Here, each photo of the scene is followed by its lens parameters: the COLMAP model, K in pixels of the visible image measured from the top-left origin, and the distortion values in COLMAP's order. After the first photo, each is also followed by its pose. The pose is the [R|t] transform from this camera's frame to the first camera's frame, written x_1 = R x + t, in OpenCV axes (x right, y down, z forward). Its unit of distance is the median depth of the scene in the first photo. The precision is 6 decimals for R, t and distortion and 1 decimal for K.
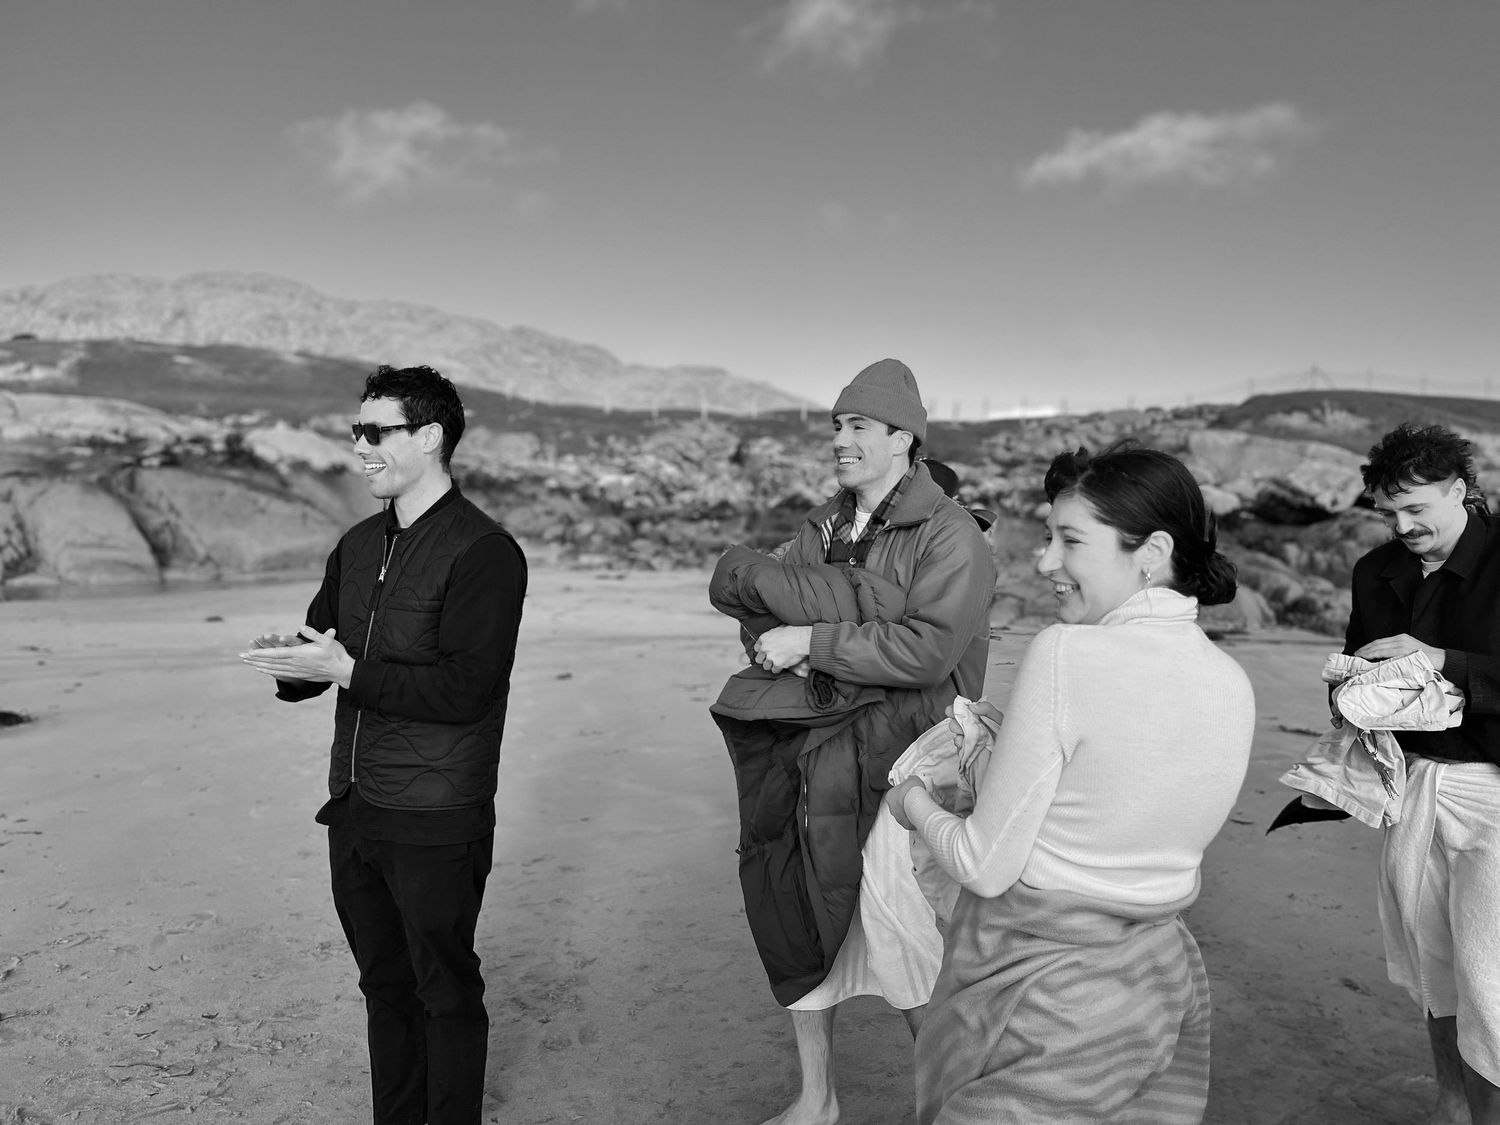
lens RADIAL K [[1146.6, 0, 755.9], [0, 1146.6, 566.4], [0, 0, 1]] dist [0.042927, -0.039610]
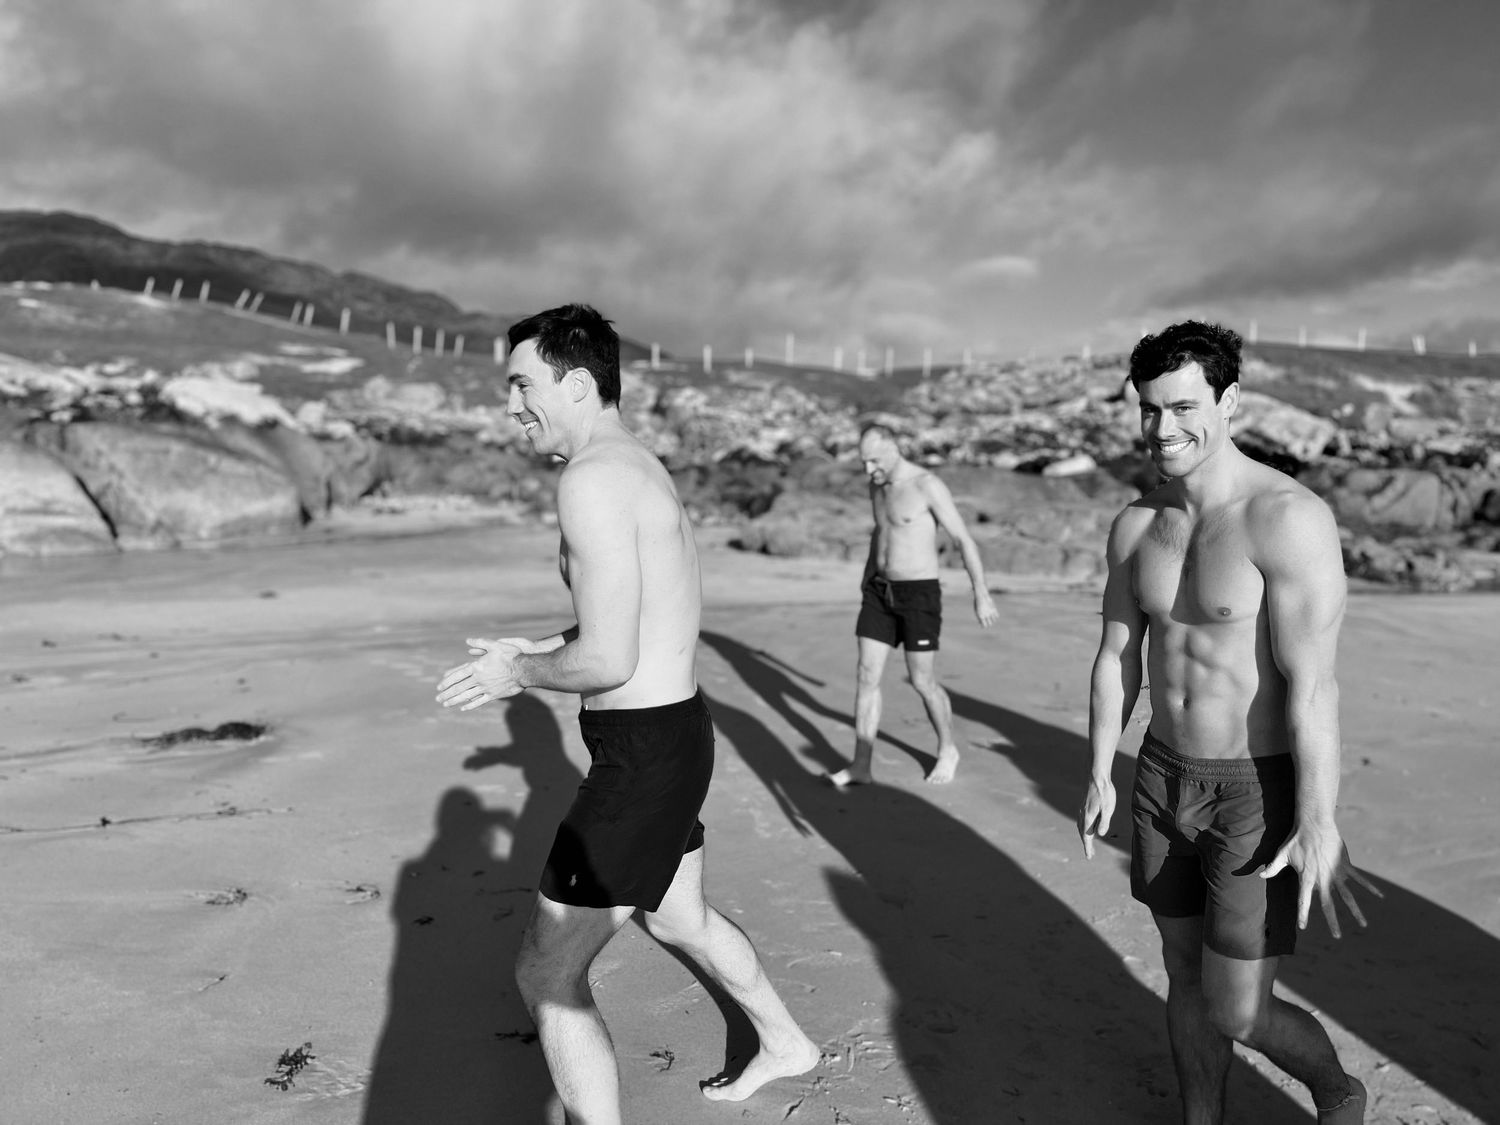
lens RADIAL K [[1146.6, 0, 702.9], [0, 1146.6, 566.9], [0, 0, 1]] dist [0.042927, -0.039610]
pose [[0.992495, -0.020326, 0.120585, -0.115912], [0.015139, 0.998927, 0.043772, -0.004661], [-0.121345, -0.041618, 0.991738, 0.038520]]
